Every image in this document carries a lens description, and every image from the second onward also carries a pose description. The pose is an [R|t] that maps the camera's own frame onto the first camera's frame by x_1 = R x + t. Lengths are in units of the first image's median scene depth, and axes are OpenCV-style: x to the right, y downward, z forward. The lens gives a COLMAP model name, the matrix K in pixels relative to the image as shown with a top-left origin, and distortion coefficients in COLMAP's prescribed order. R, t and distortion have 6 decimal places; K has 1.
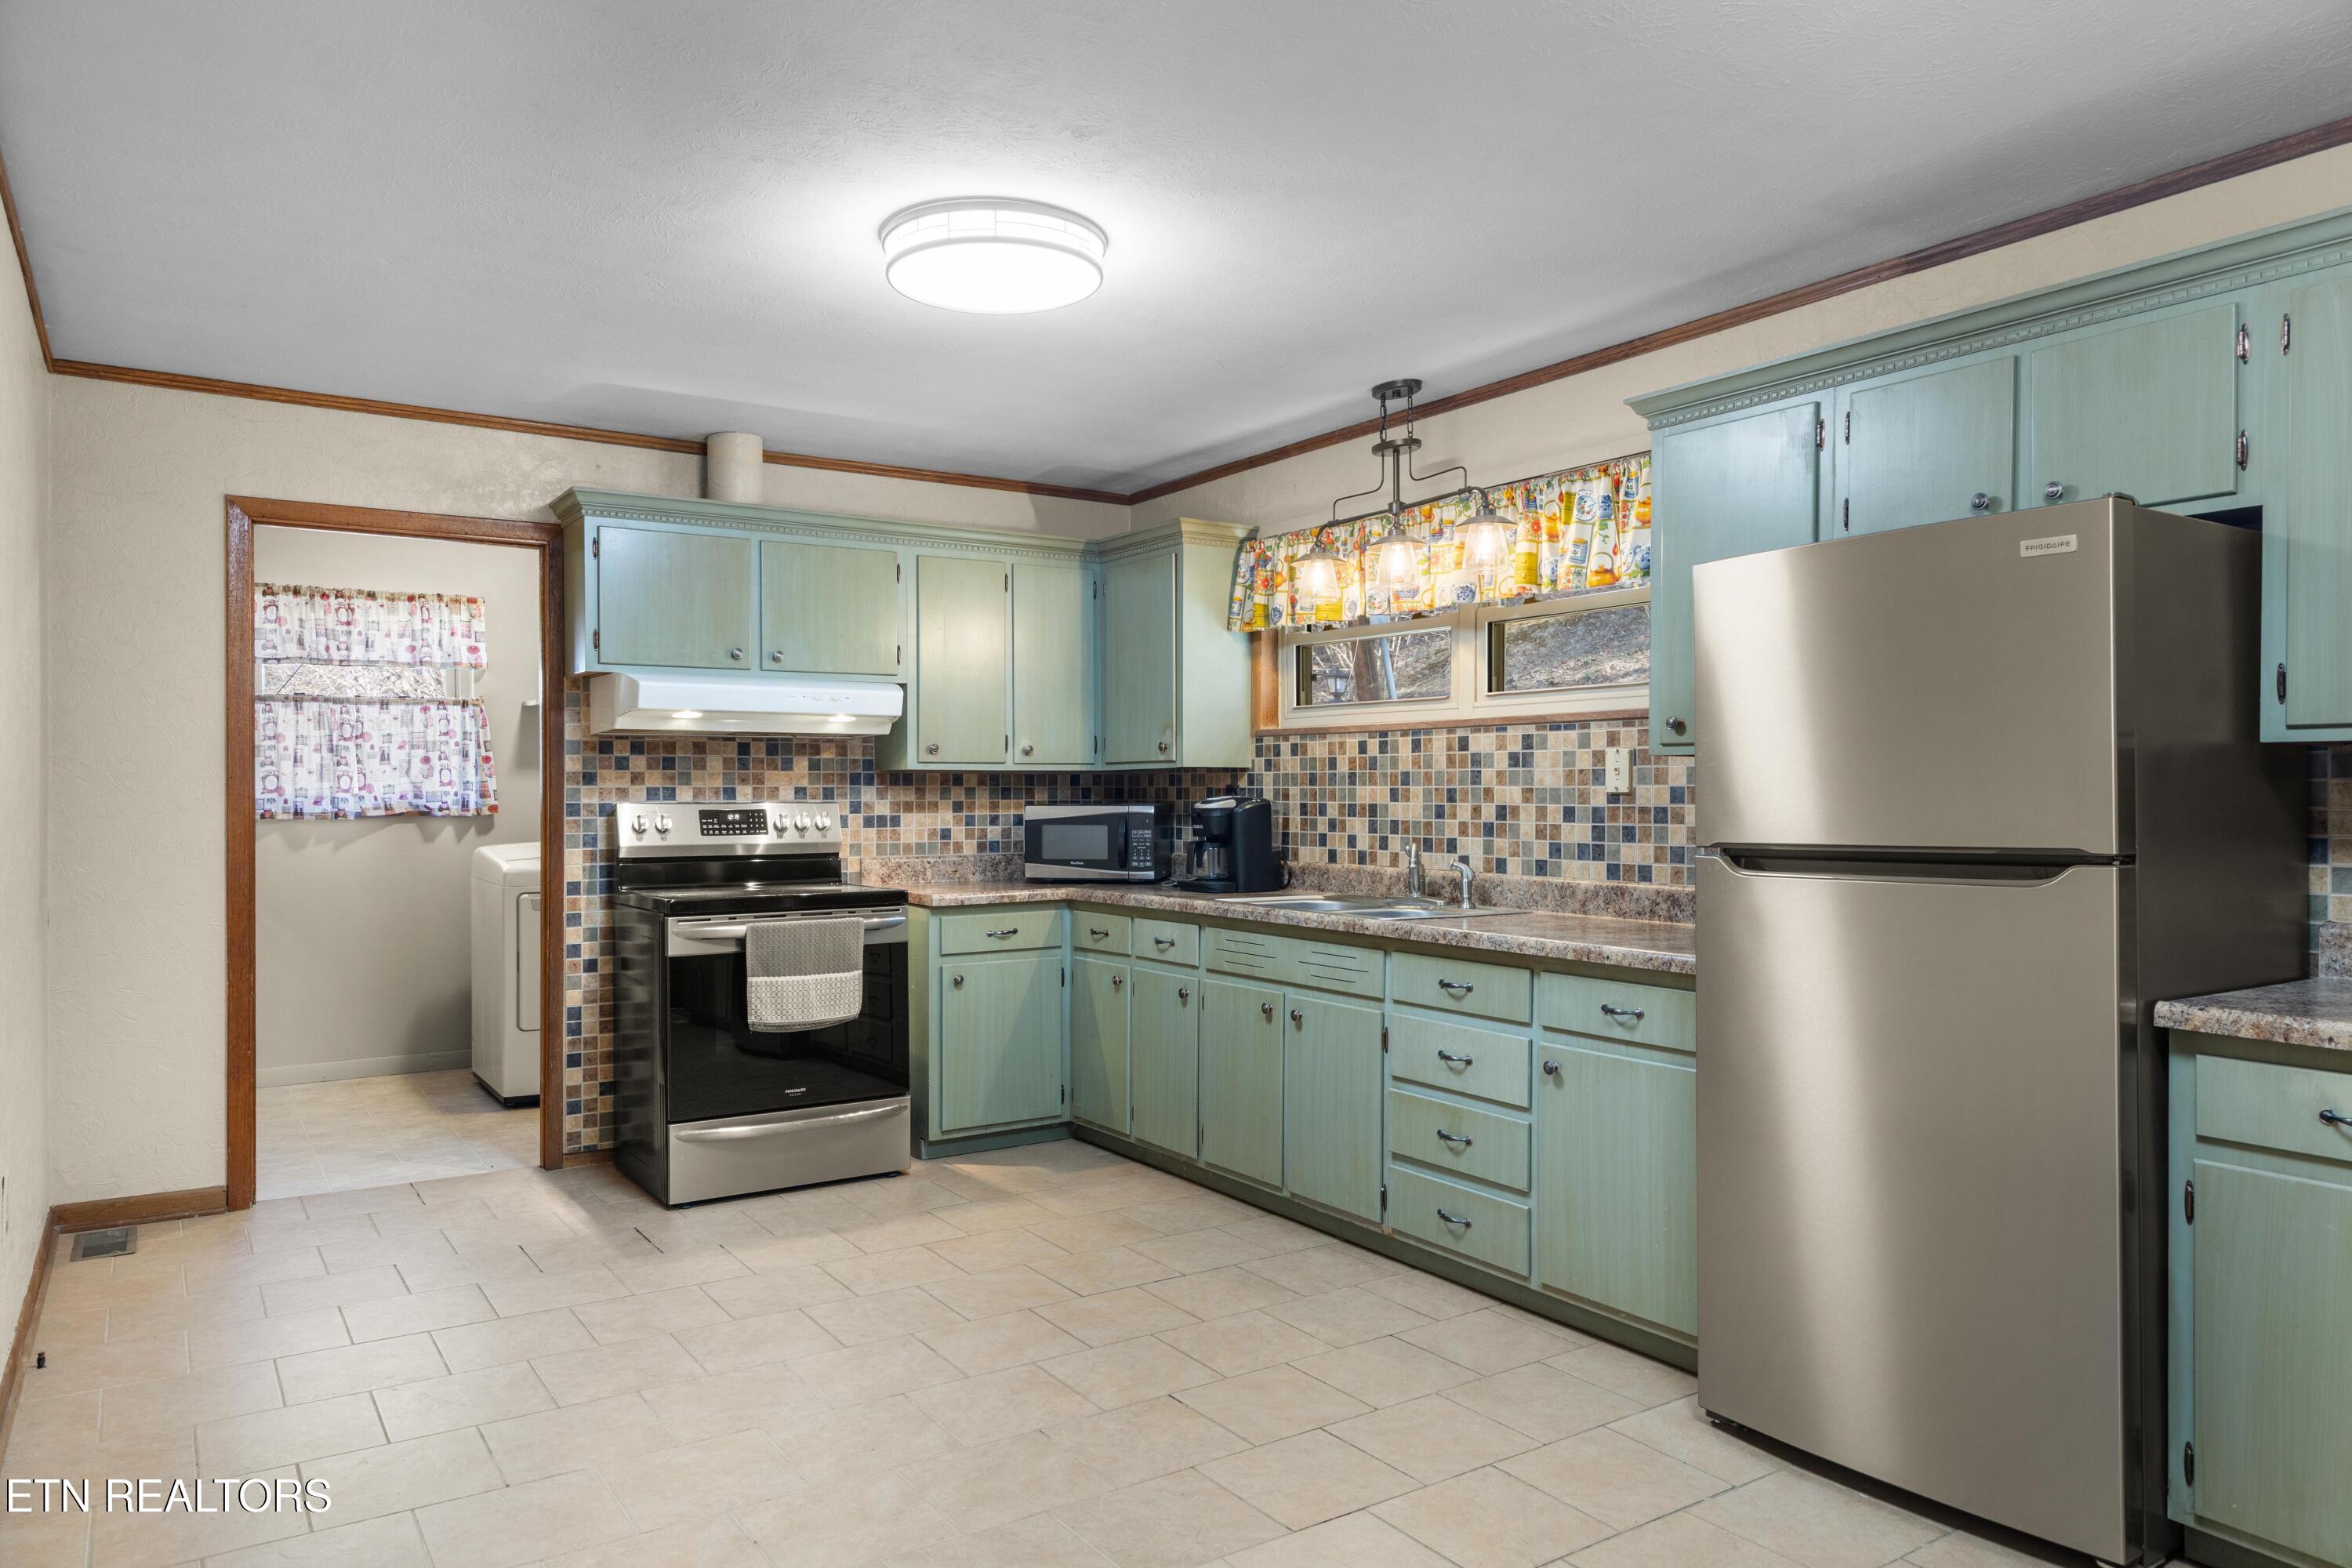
lens RADIAL K [[1495.3, 0, 1172.4], [0, 1495.3, 797.3], [0, 0, 1]] dist [0.008707, -0.000478]
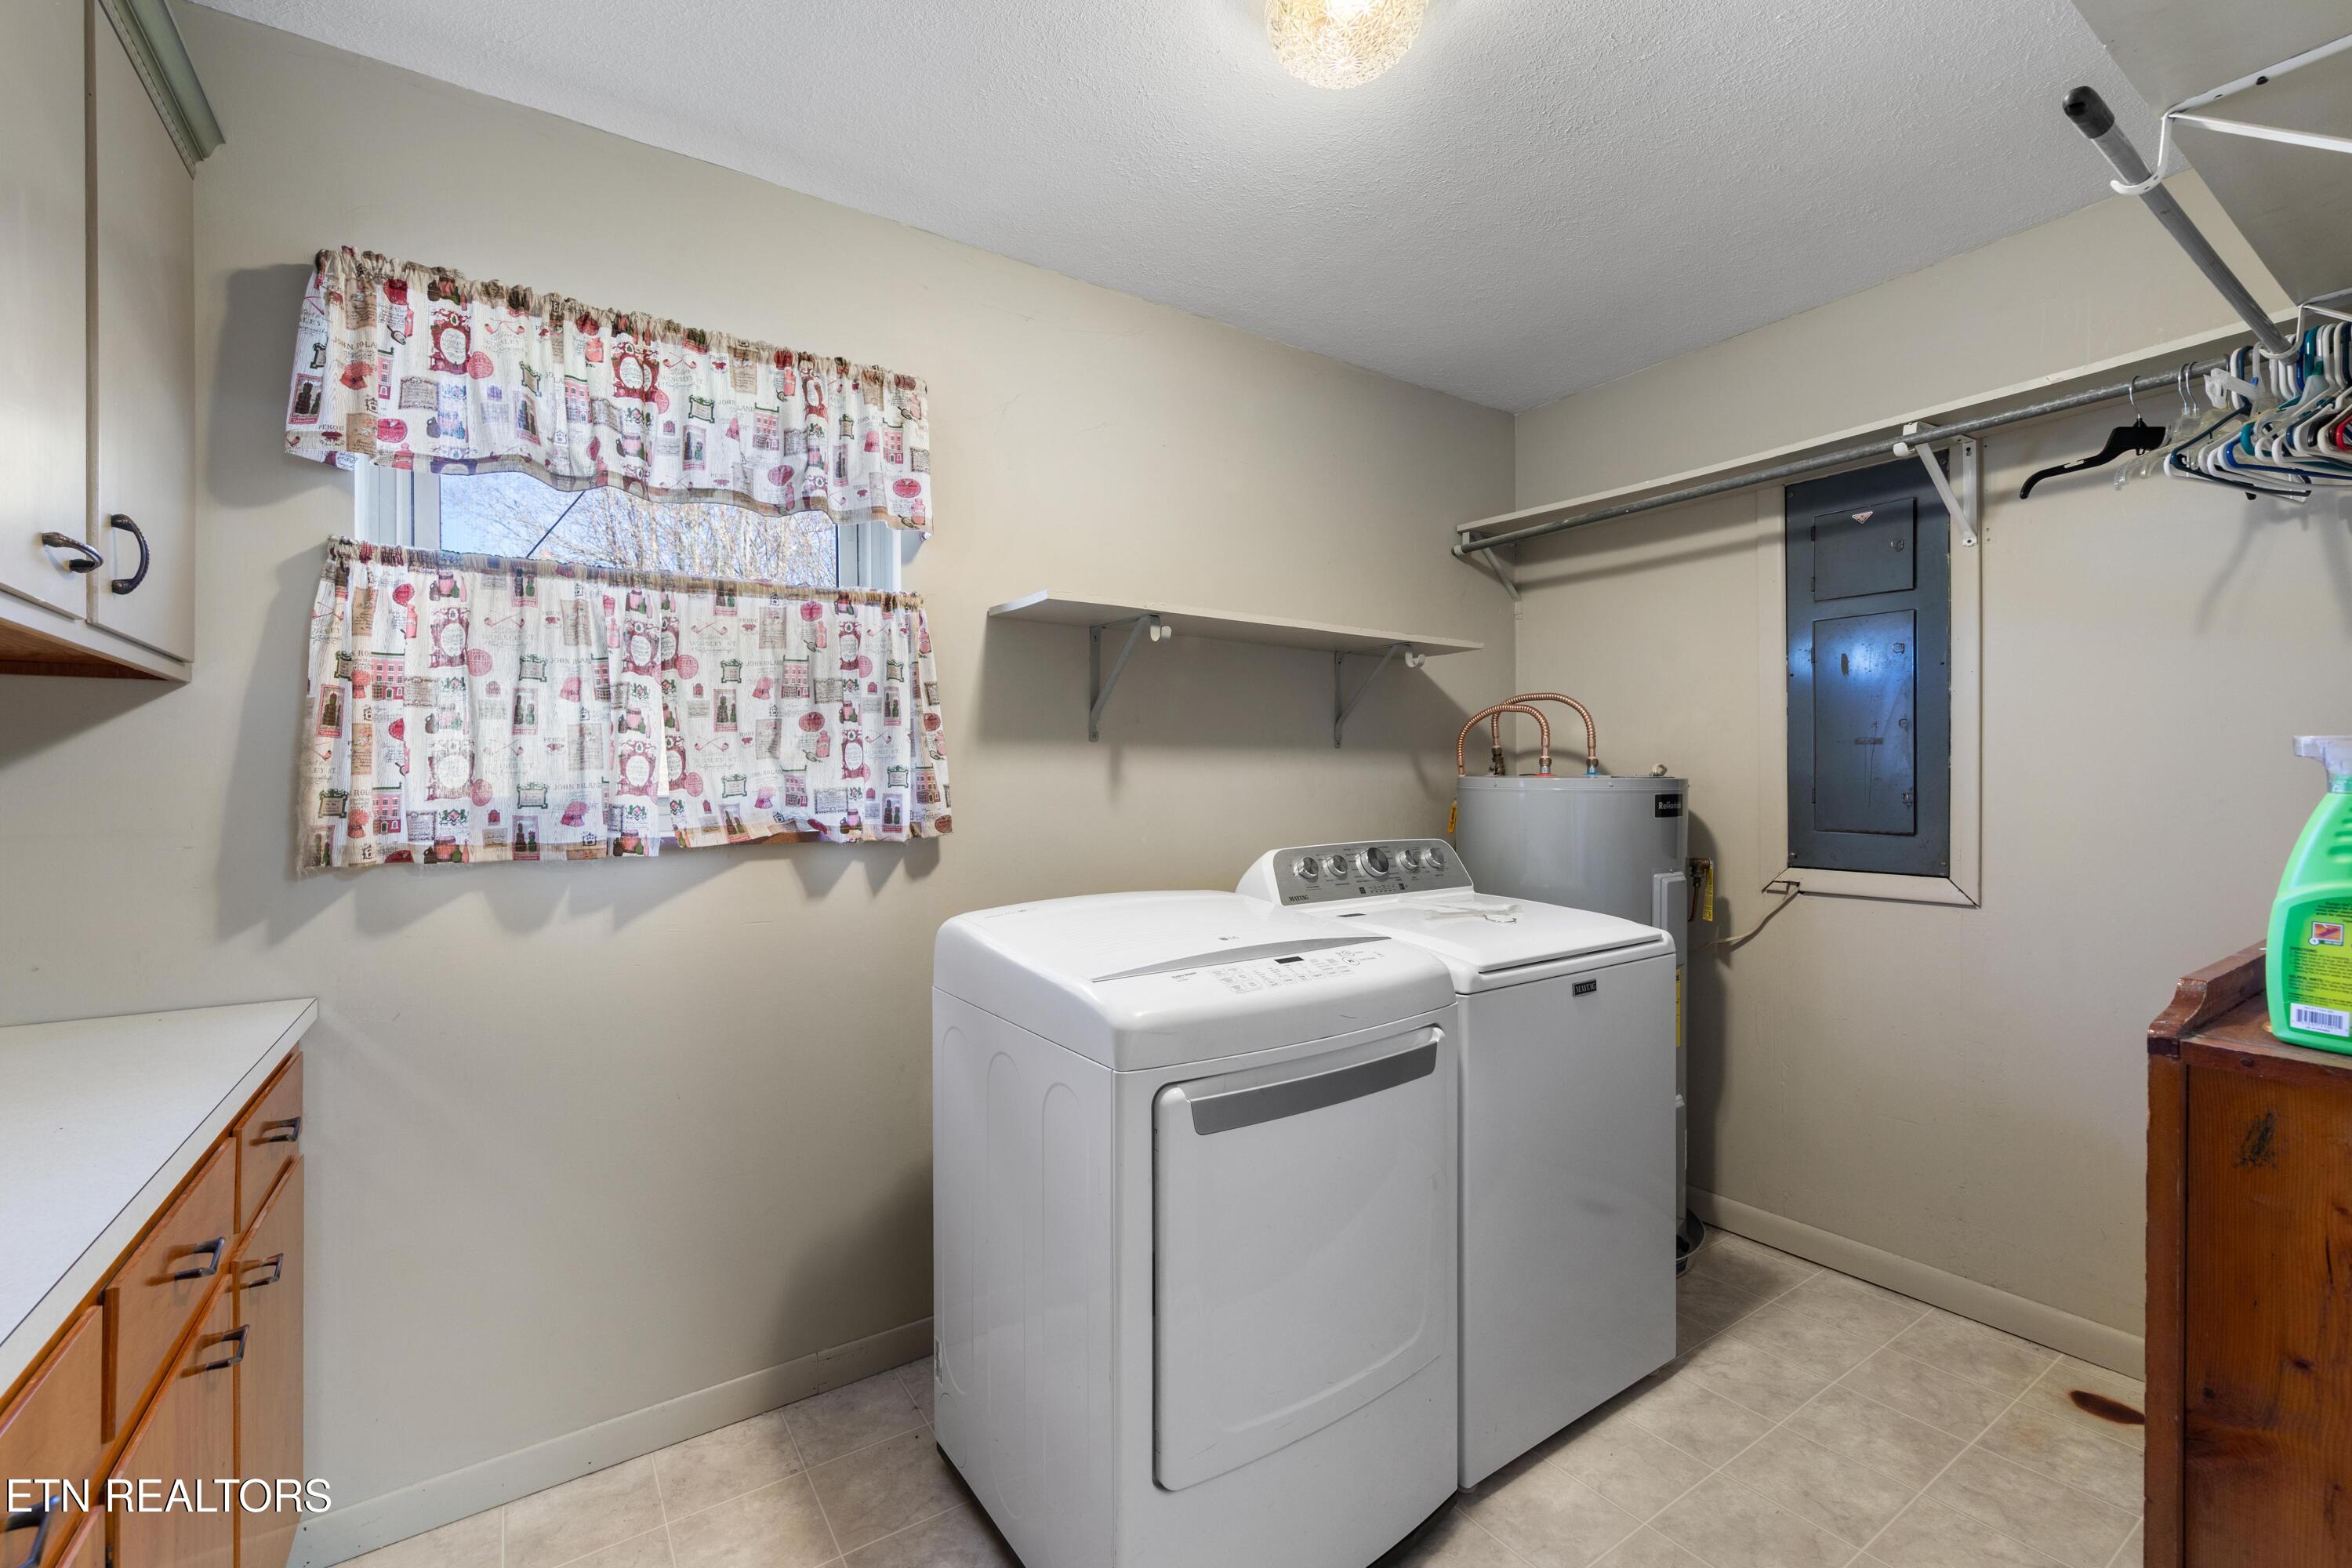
lens RADIAL K [[984.5, 0, 1180.4], [0, 984.5, 780.2], [0, 0, 1]] dist [-0.001835, -0.000178]
pose [[0.999932, -0.009351, 0.006960, -0.514652], [0.009410, 0.999920, -0.008496, -0.004205], [-0.006880, 0.008561, 0.999940, 0.926388]]
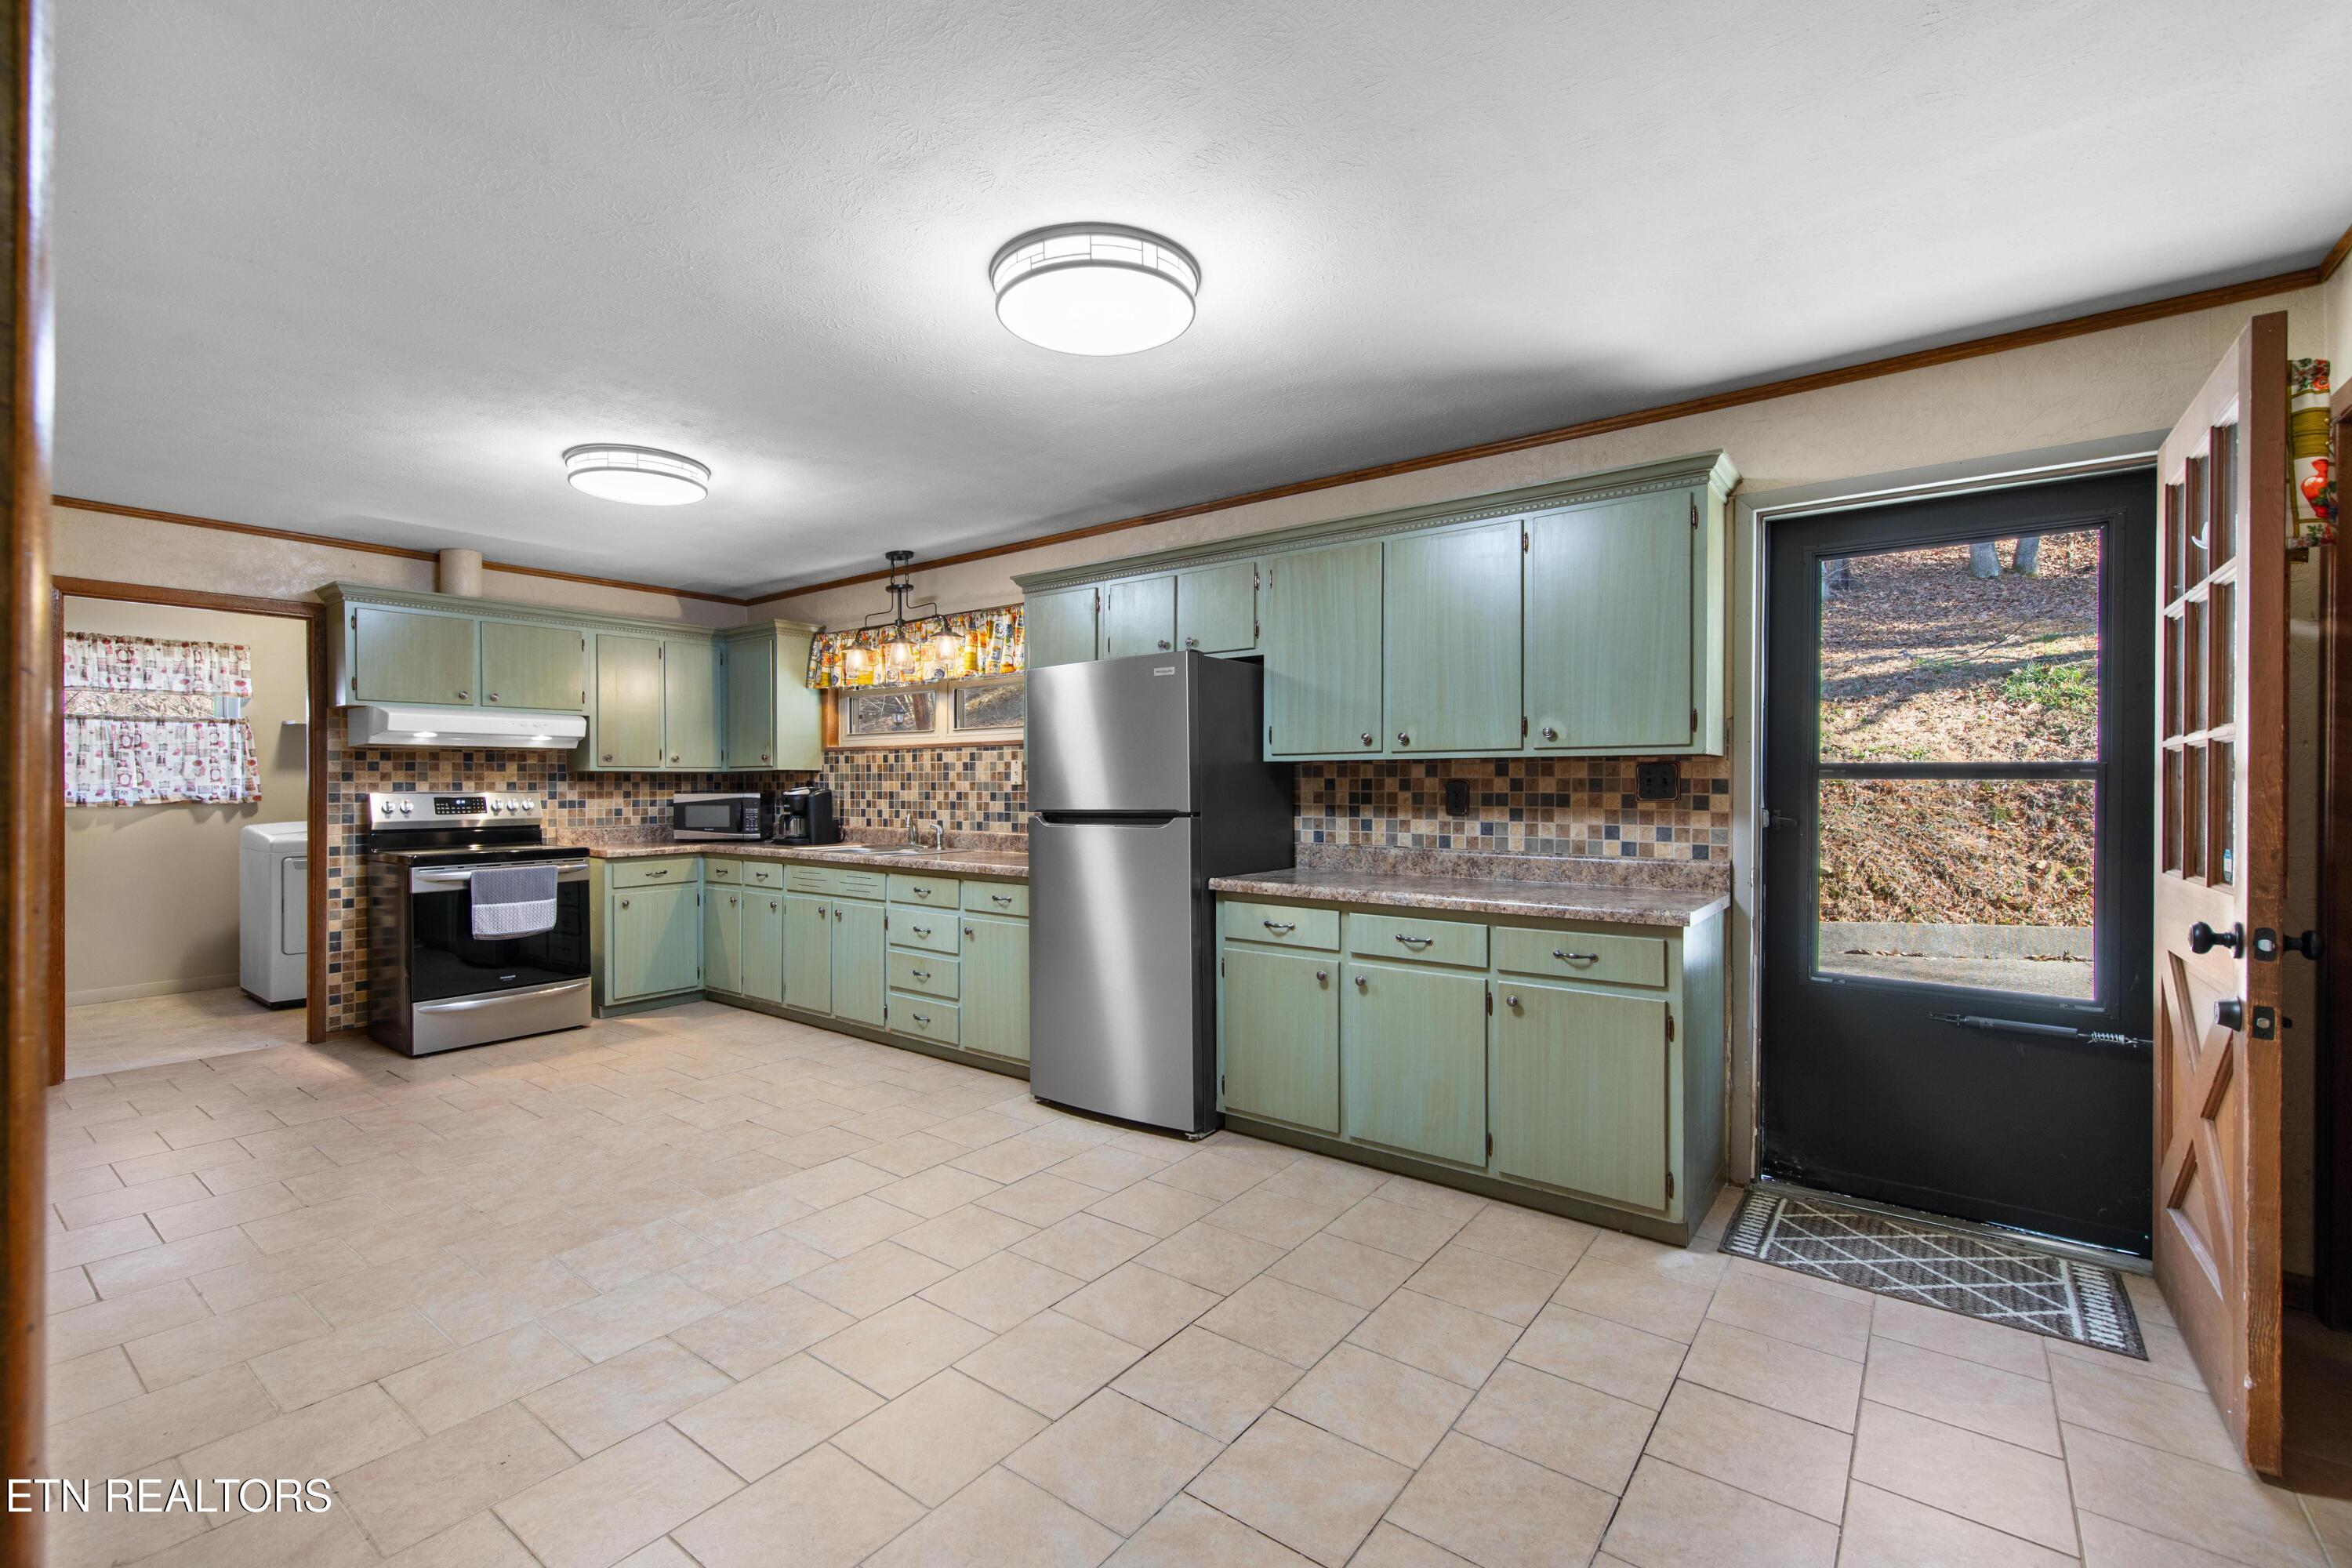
lens RADIAL K [[994.3, 0, 1131.7], [0, 994.3, 785.2], [0, 0, 1]] dist [0.007835, -0.001687]
pose [[0.951801, -0.002445, 0.306706, 0.045011], [0.003400, 0.999991, -0.002580, 0.000997], [-0.306697, 0.003499, 0.951801, -0.174818]]
